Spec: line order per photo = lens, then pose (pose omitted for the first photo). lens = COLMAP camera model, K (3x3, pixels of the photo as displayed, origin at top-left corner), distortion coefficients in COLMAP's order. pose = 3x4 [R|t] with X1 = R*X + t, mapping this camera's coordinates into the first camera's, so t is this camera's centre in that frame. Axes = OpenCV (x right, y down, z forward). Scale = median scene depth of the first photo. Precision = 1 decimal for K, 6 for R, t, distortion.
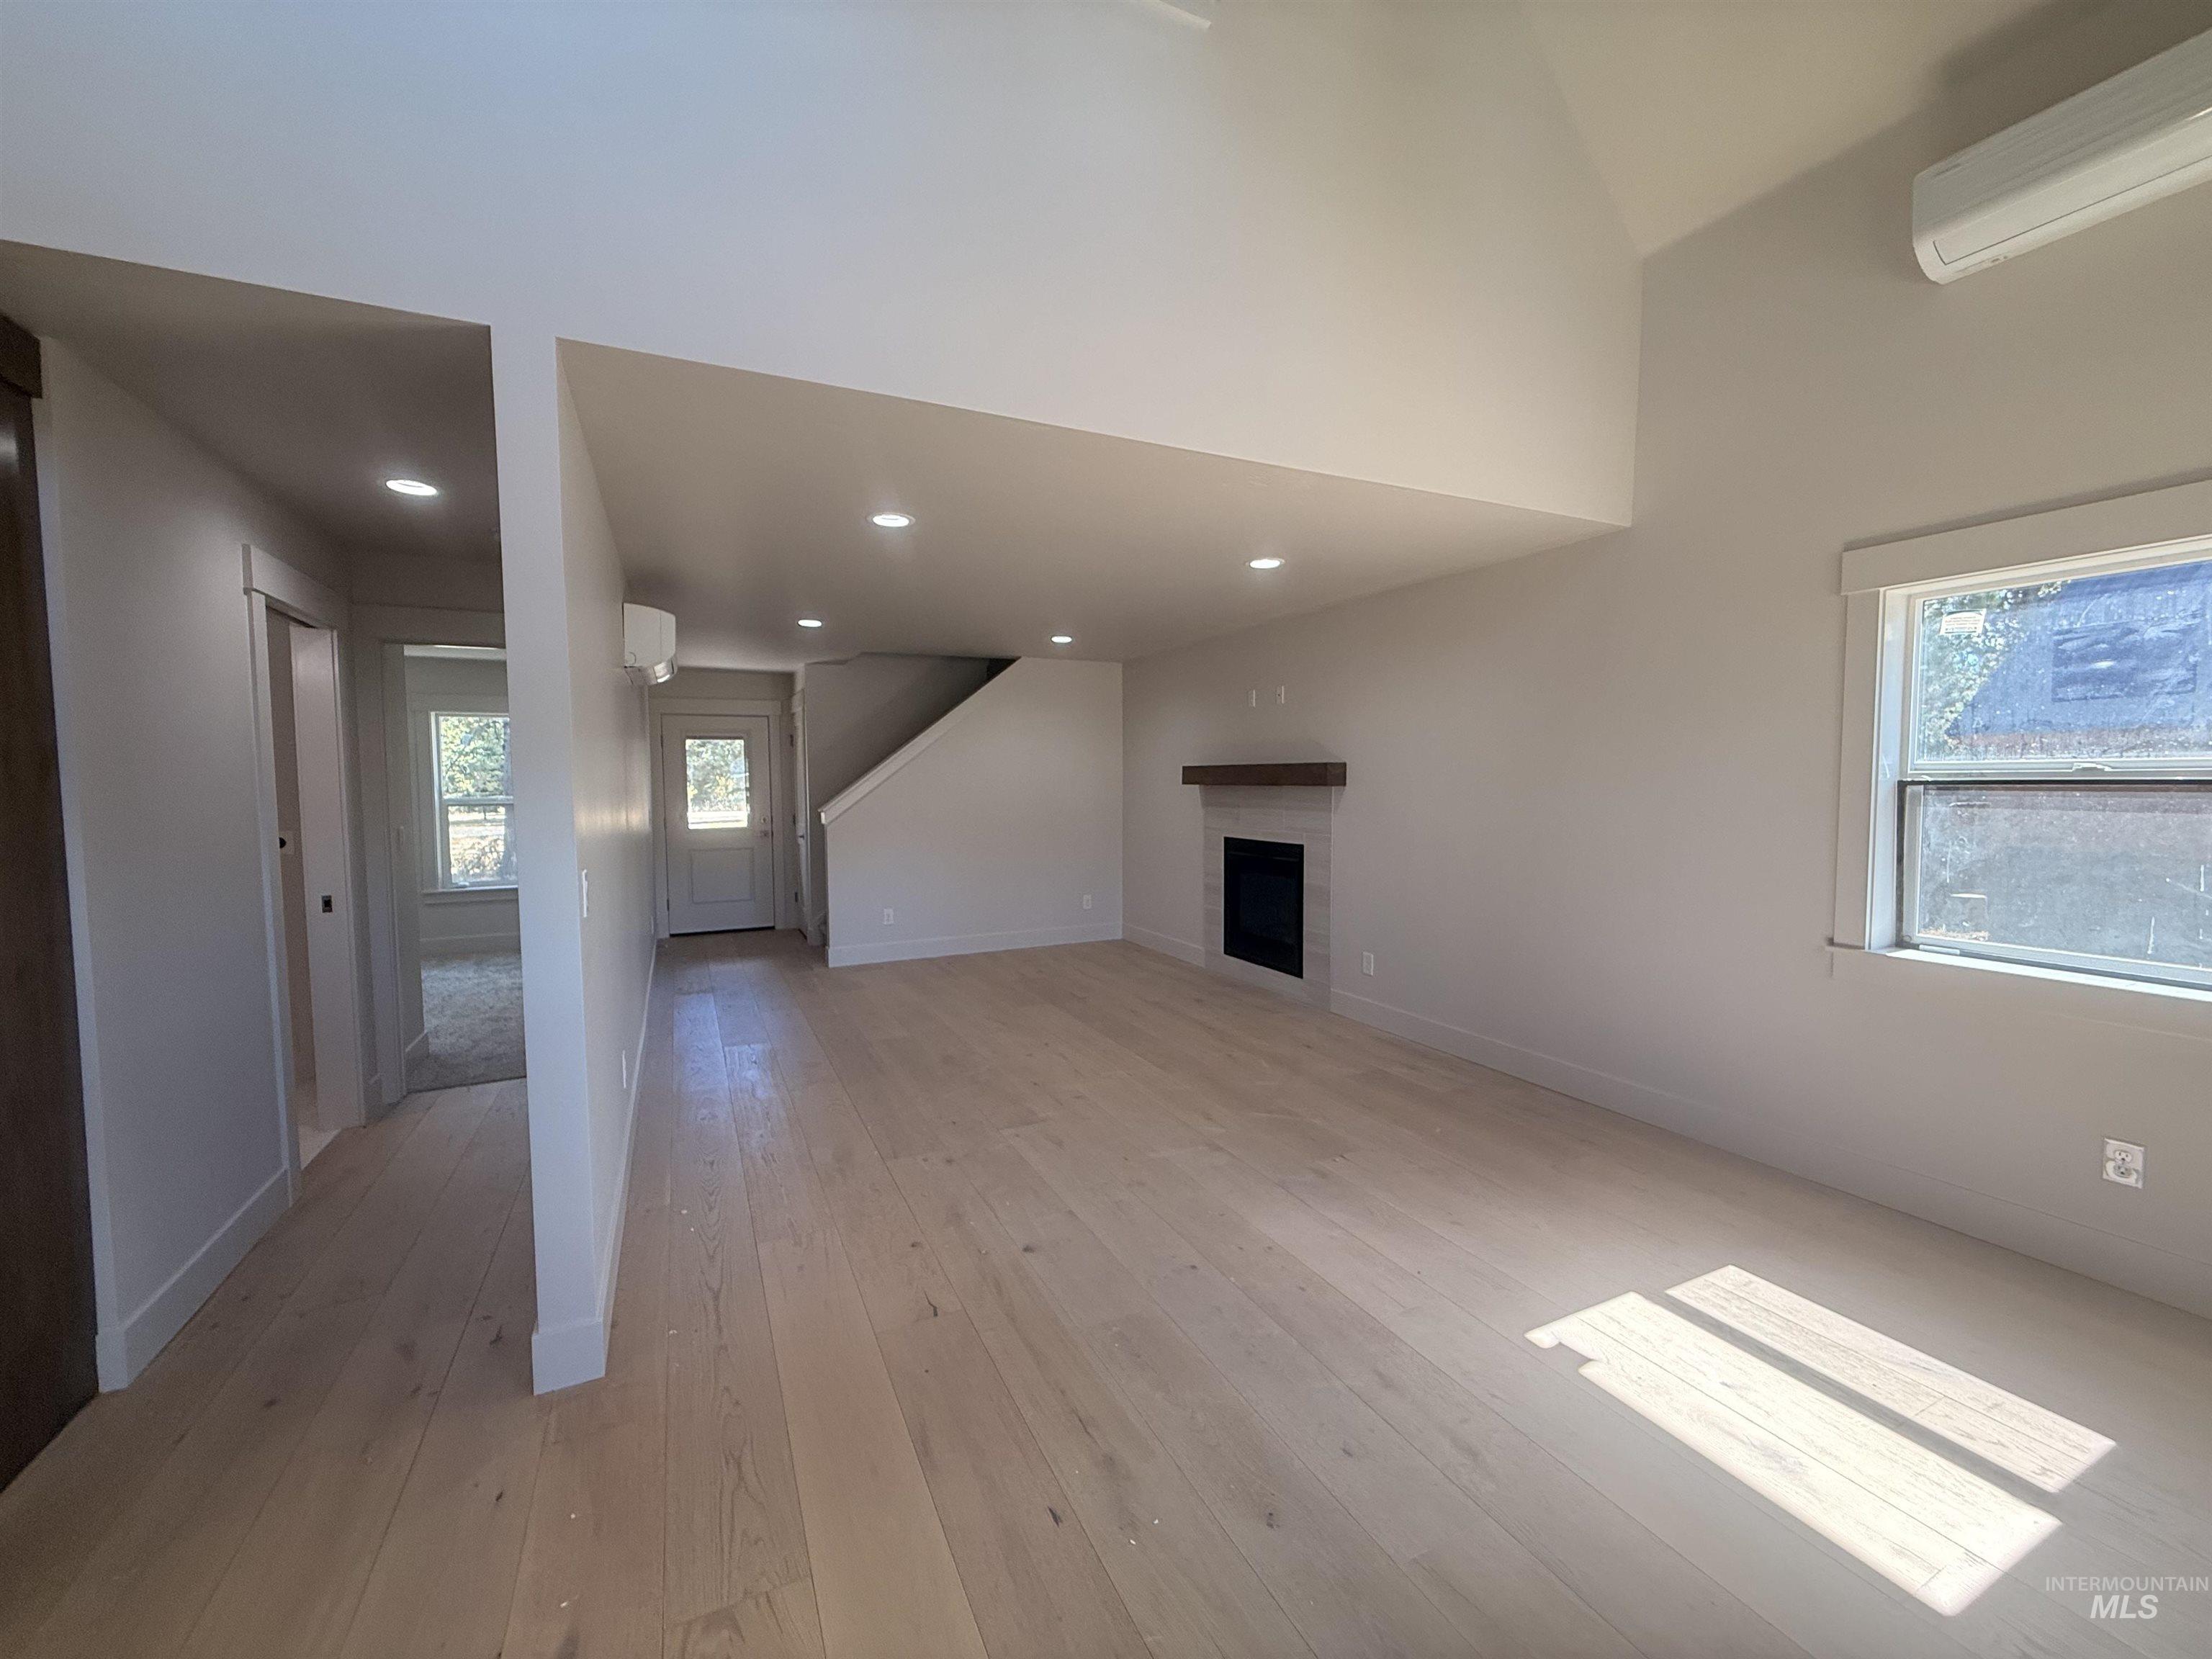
lens RADIAL K [[879.5, 0, 1100.9], [0, 879.5, 826.4], [0, 0, 1]] dist [-0.000933, -0.000359]
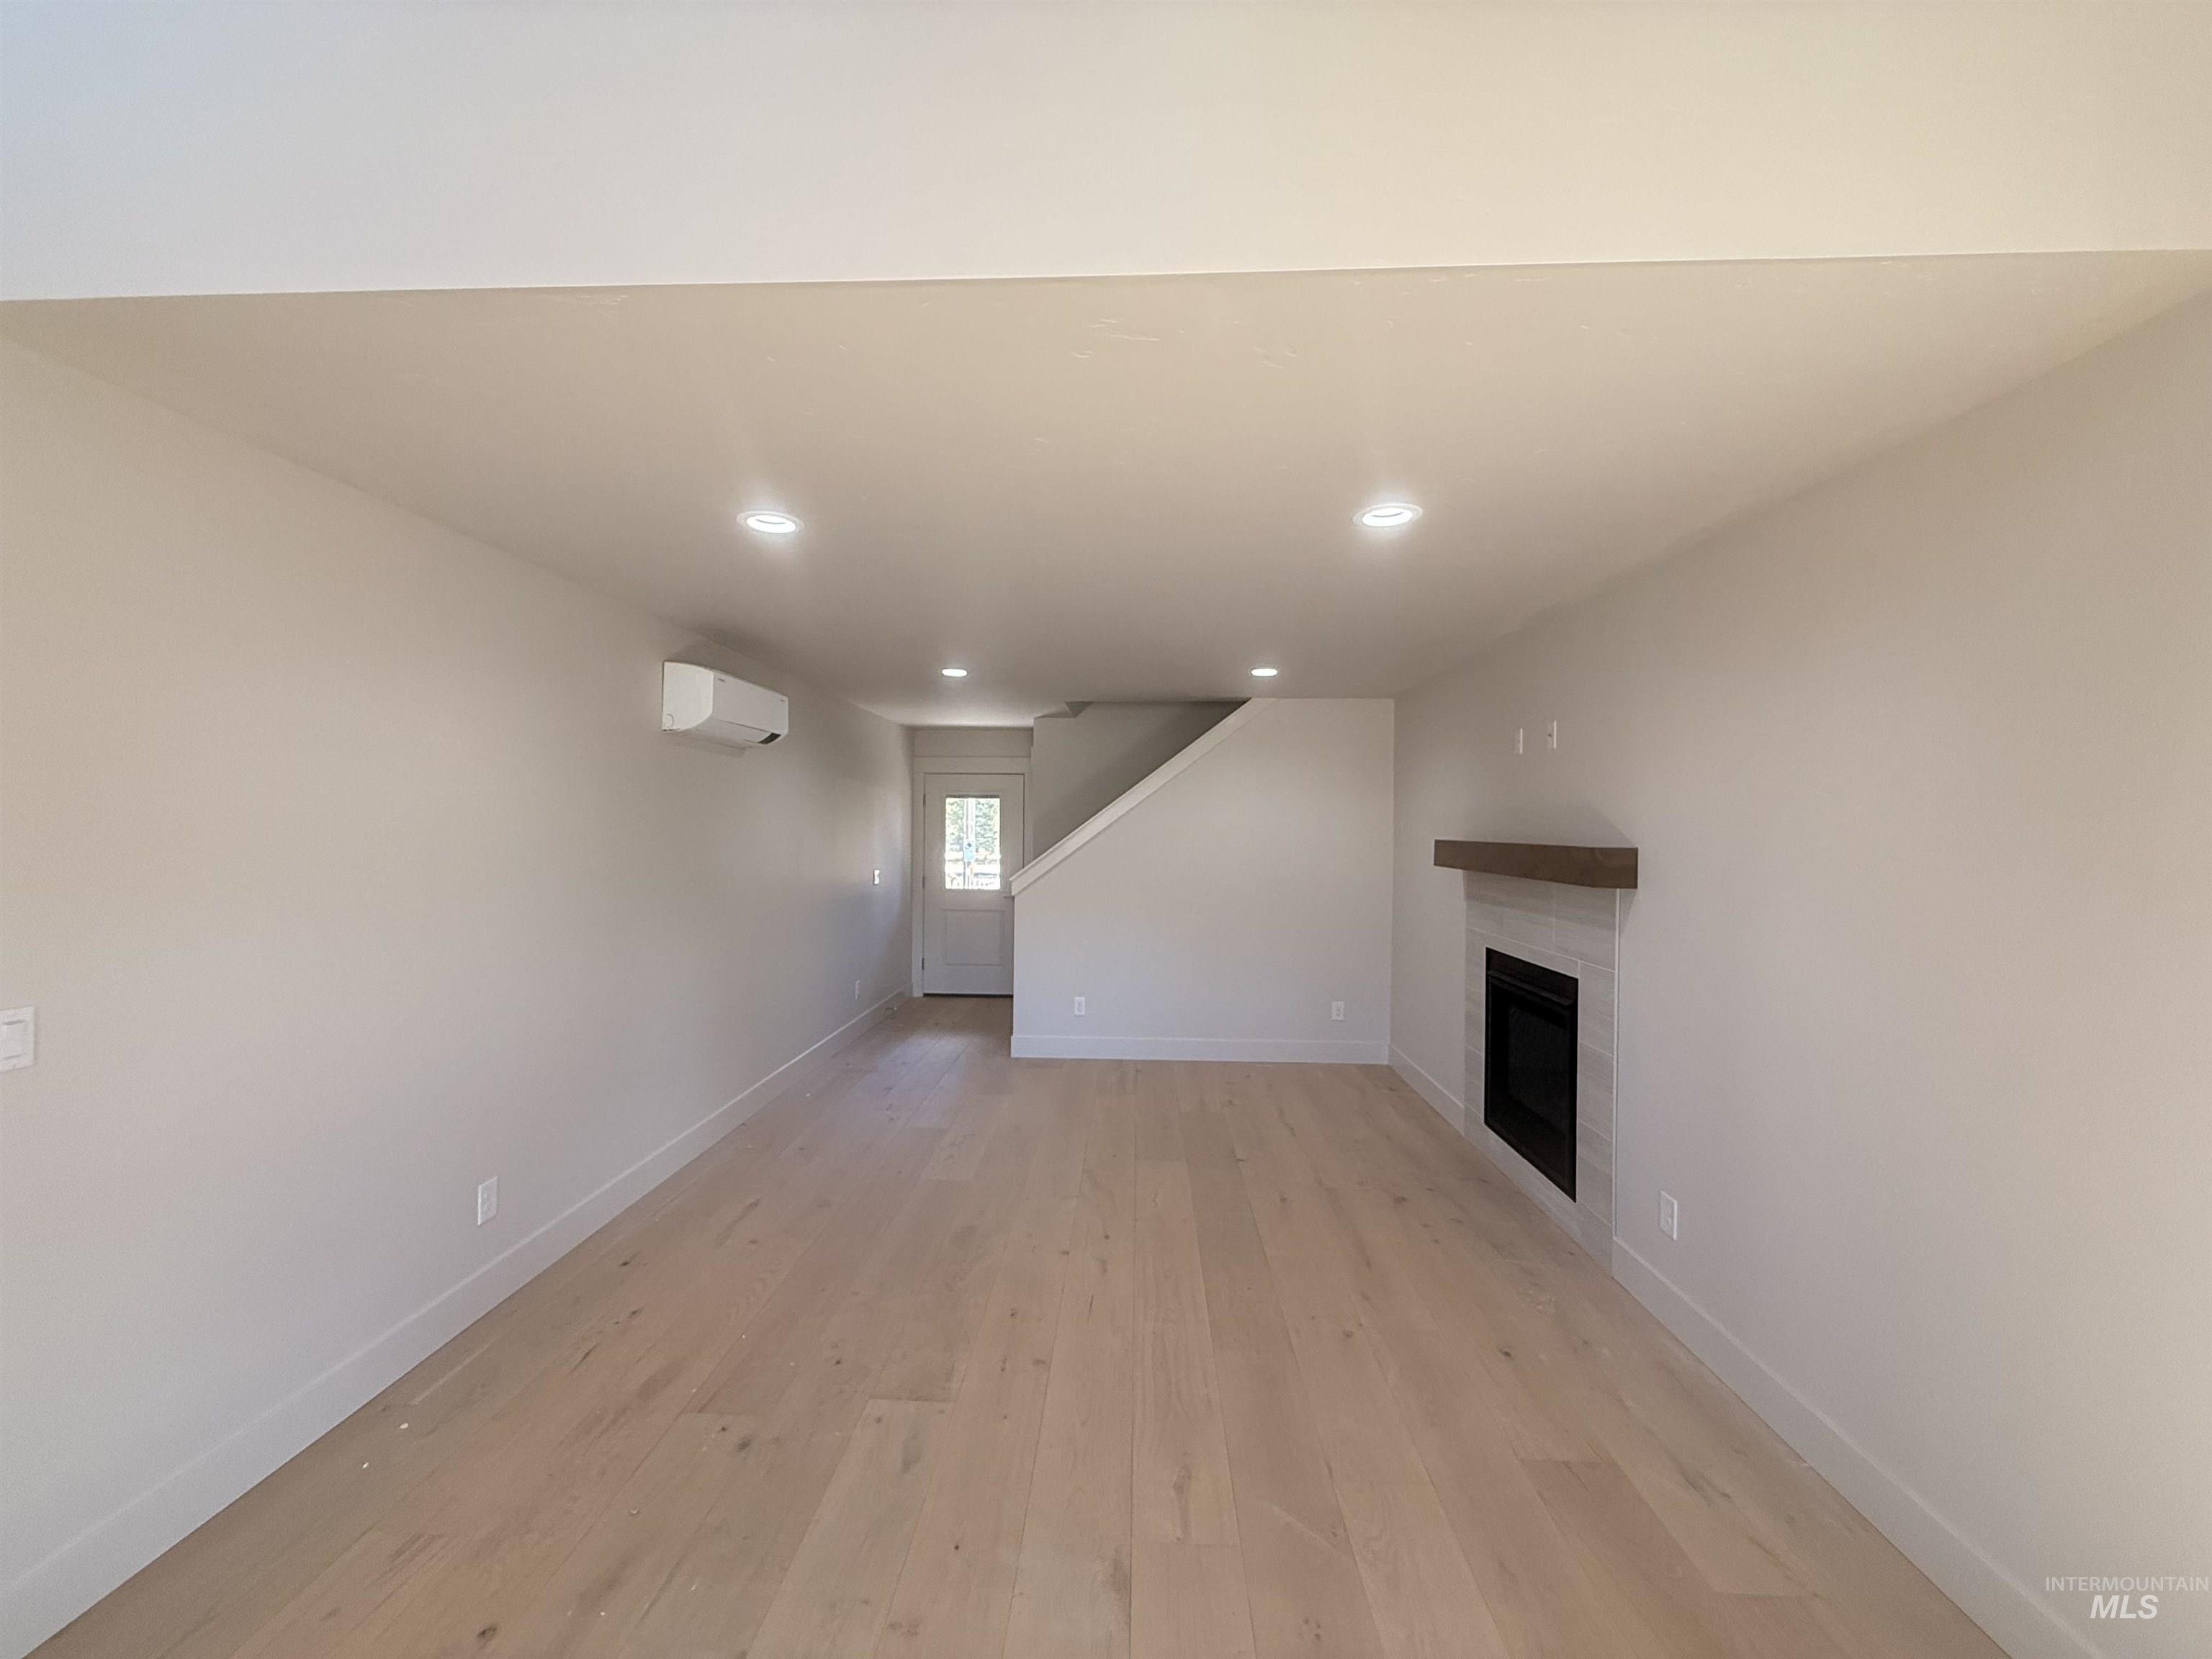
lens RADIAL K [[878.0, 0, 1106.0], [0, 878.0, 829.5], [0, 0, 1]] dist [-0.000277, 0.000151]
pose [[0.882235, 0.017987, -0.470465, 0.199053], [-0.042405, 0.998244, -0.041354, -0.038130], [0.468895, 0.056435, 0.881449, 0.269000]]
